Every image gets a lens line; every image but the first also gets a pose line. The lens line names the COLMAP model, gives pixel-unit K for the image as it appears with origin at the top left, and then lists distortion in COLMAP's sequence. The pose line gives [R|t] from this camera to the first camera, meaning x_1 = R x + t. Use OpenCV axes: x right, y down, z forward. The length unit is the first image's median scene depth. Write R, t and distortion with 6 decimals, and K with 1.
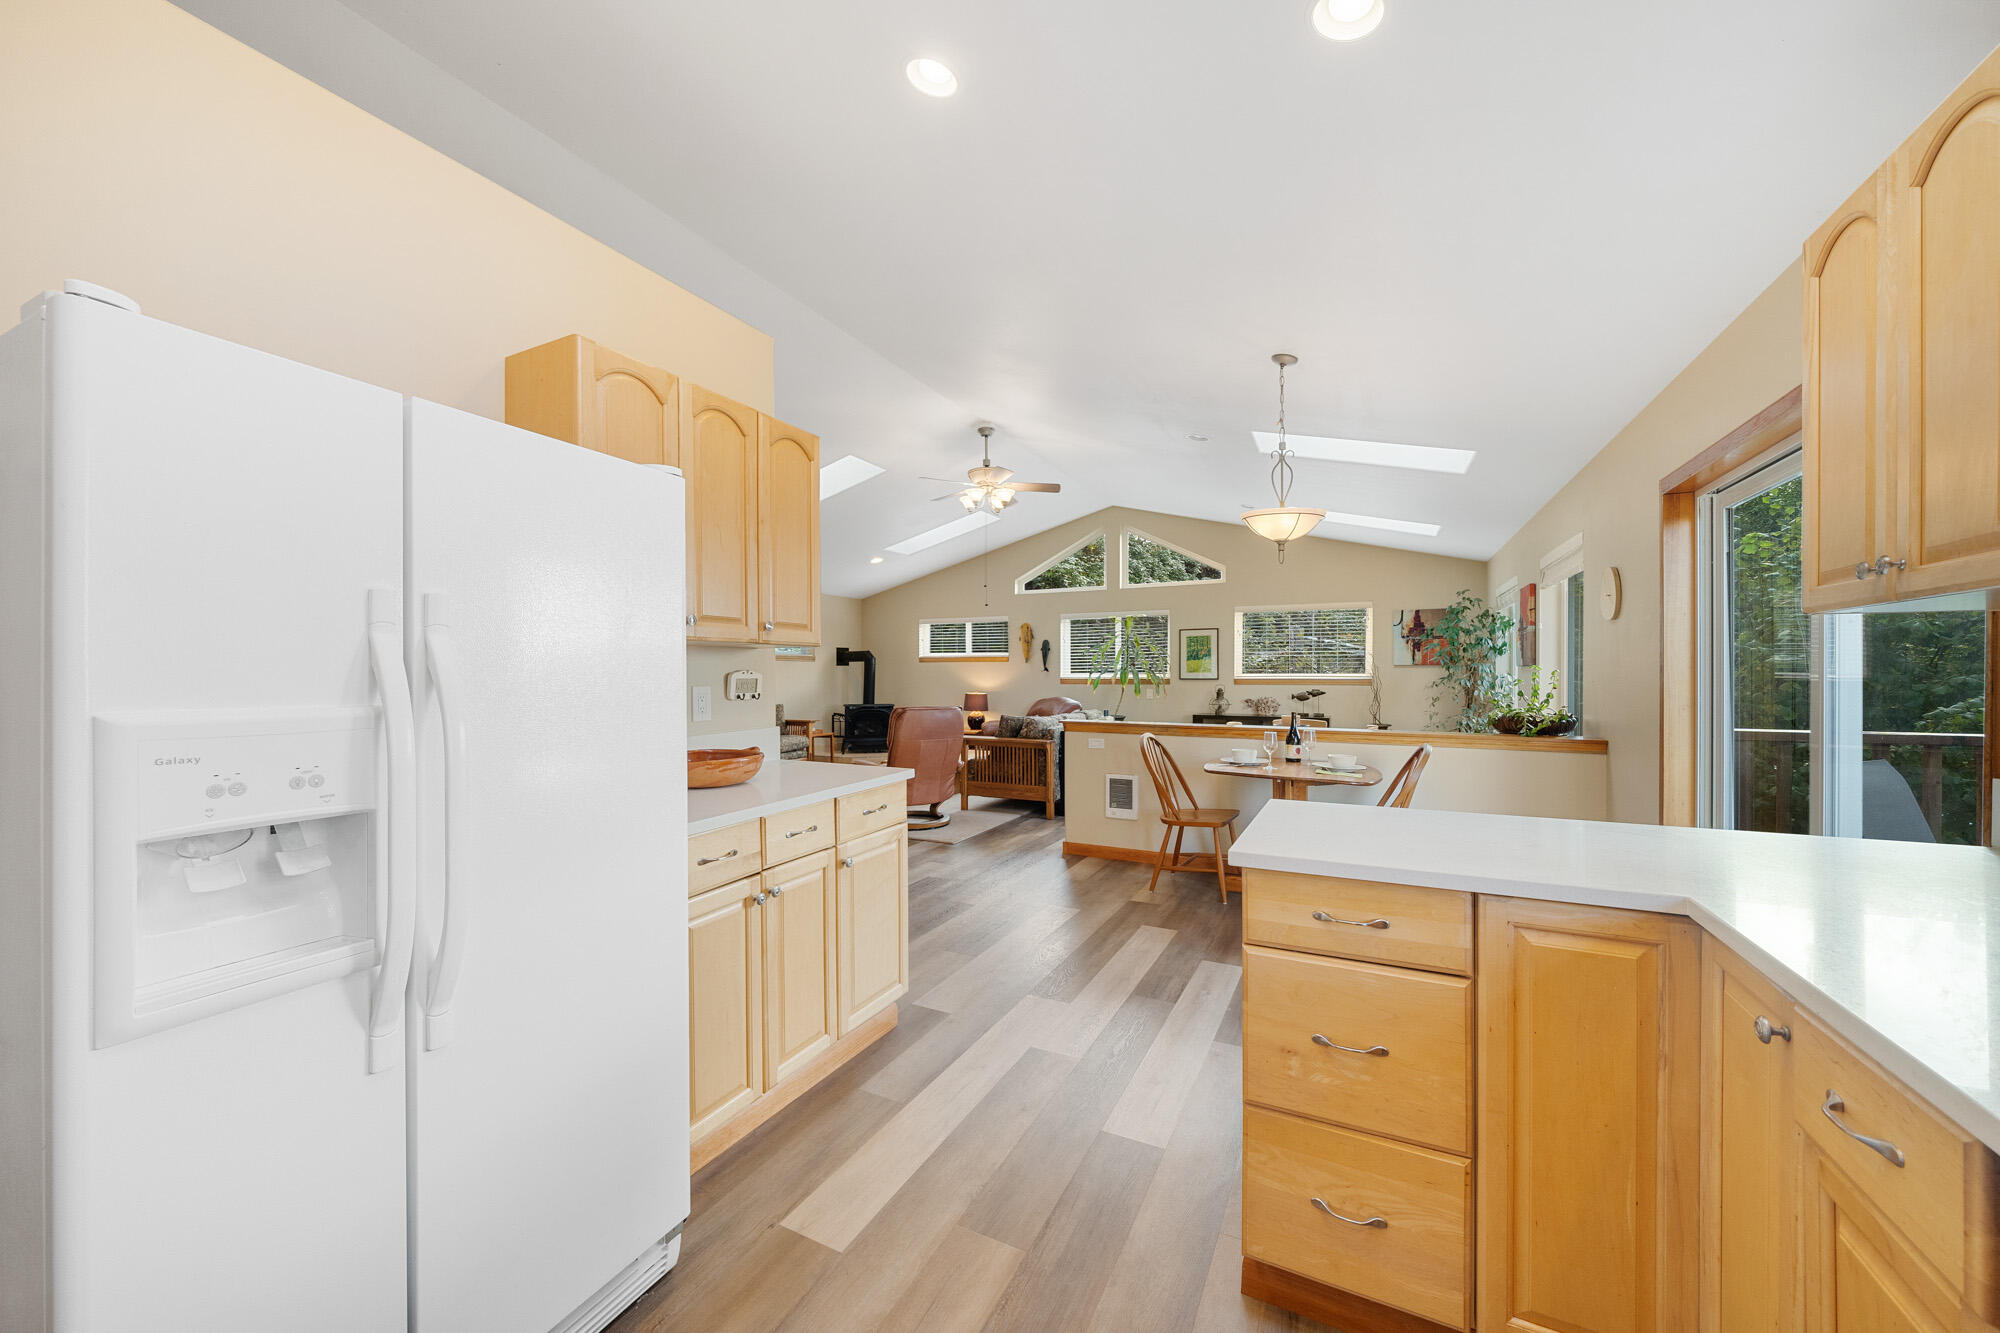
lens RADIAL K [[740.0, 0, 1003.4], [0, 740.0, 669.3], [0, 0, 1]] dist [0.002030, 0.000229]
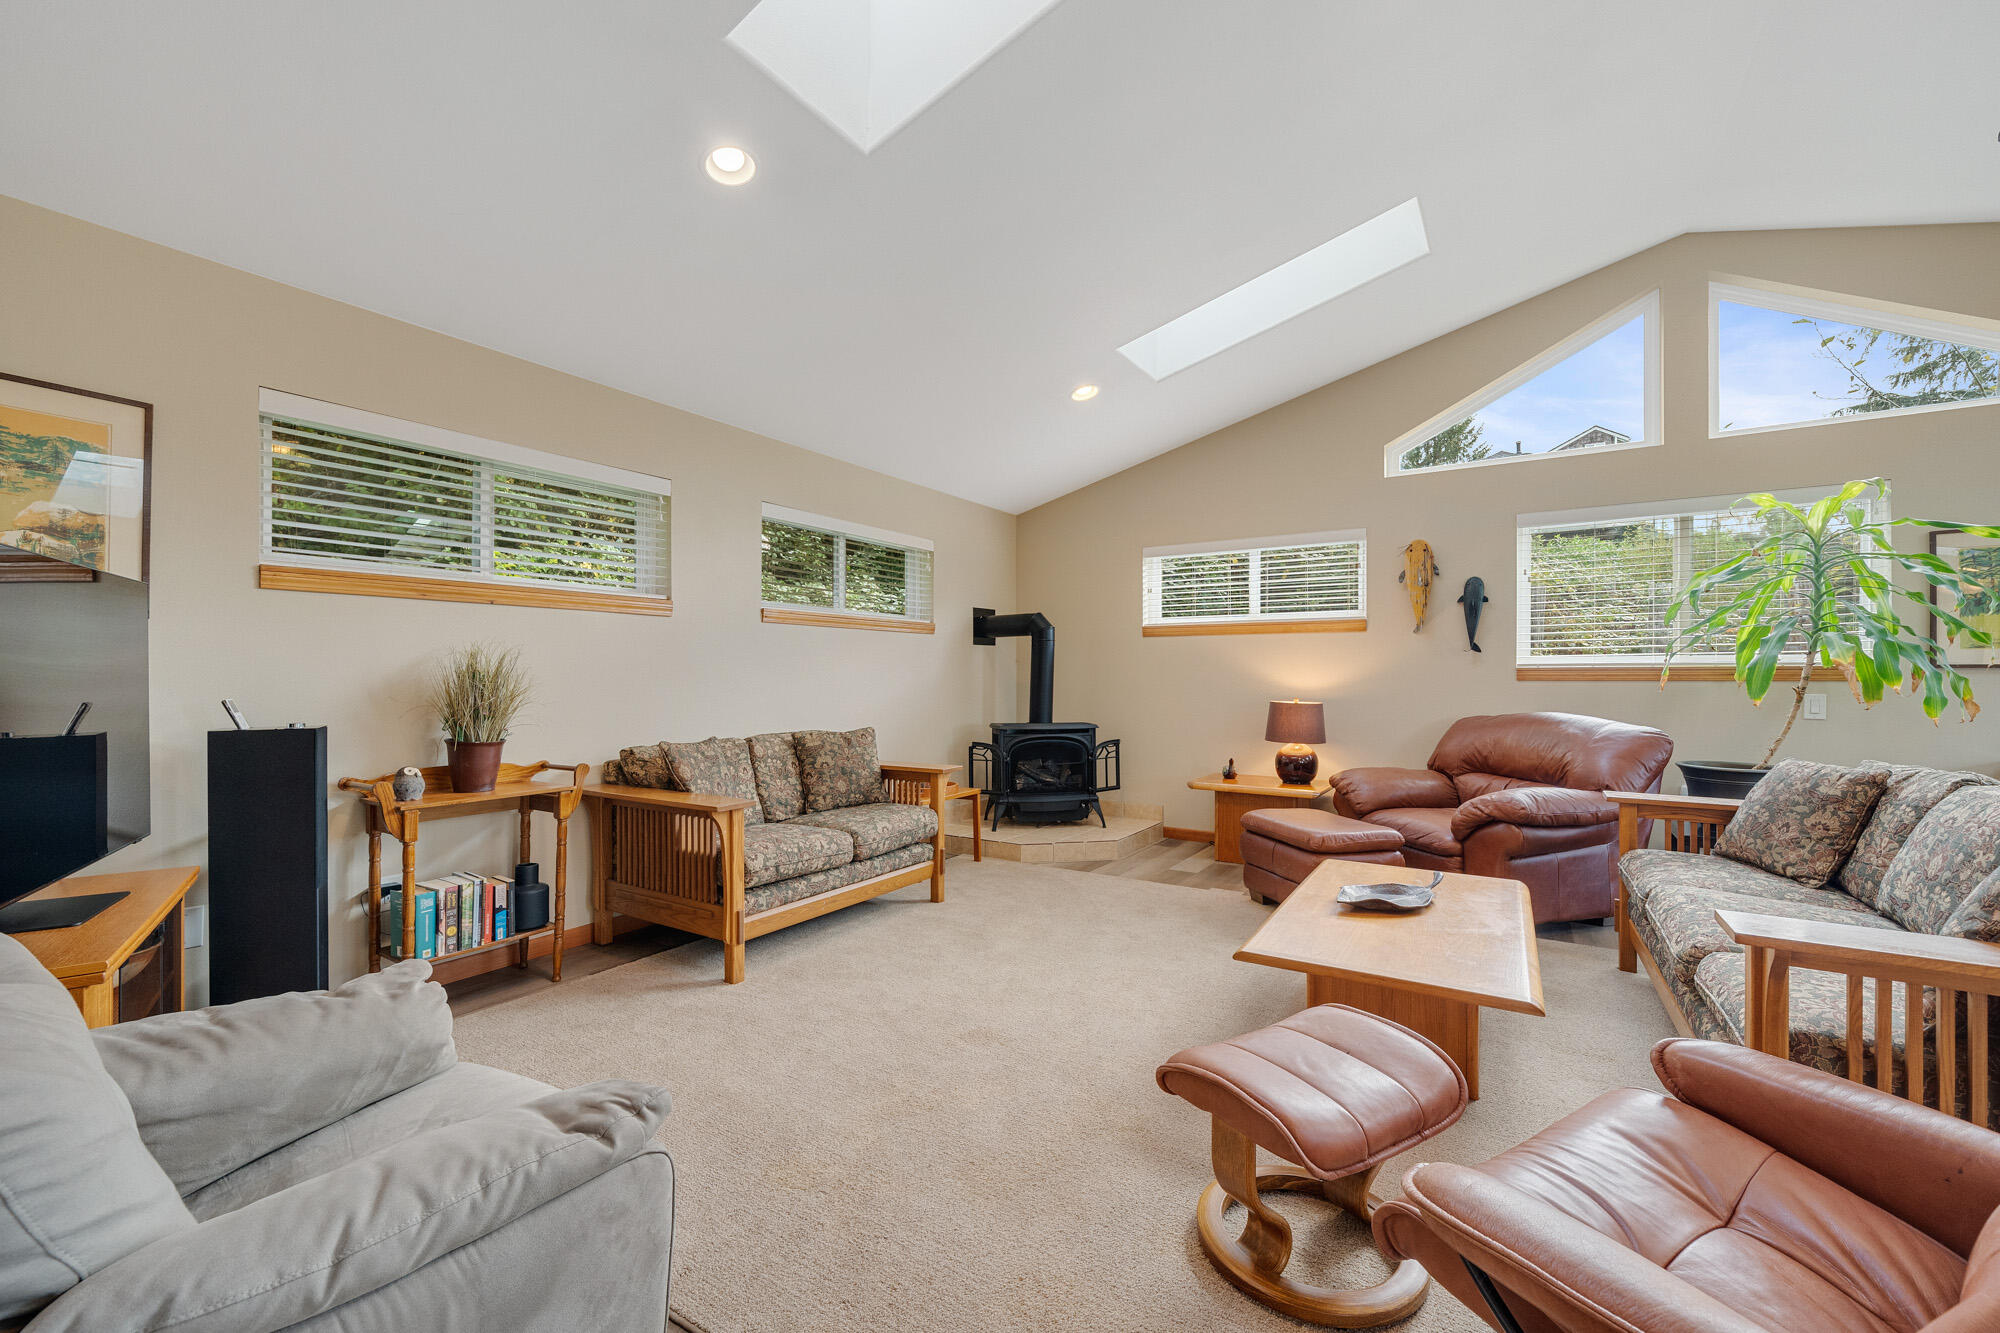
lens RADIAL K [[807.5, 0, 995.8], [0, 807.5, 674.0], [0, 0, 1]] dist [-0.000728, -0.000054]
pose [[0.995034, -0.003255, -0.099482, -0.159898], [0.004068, 0.999960, 0.007970, 0.010542], [0.099452, -0.008336, 0.995007, 0.475113]]
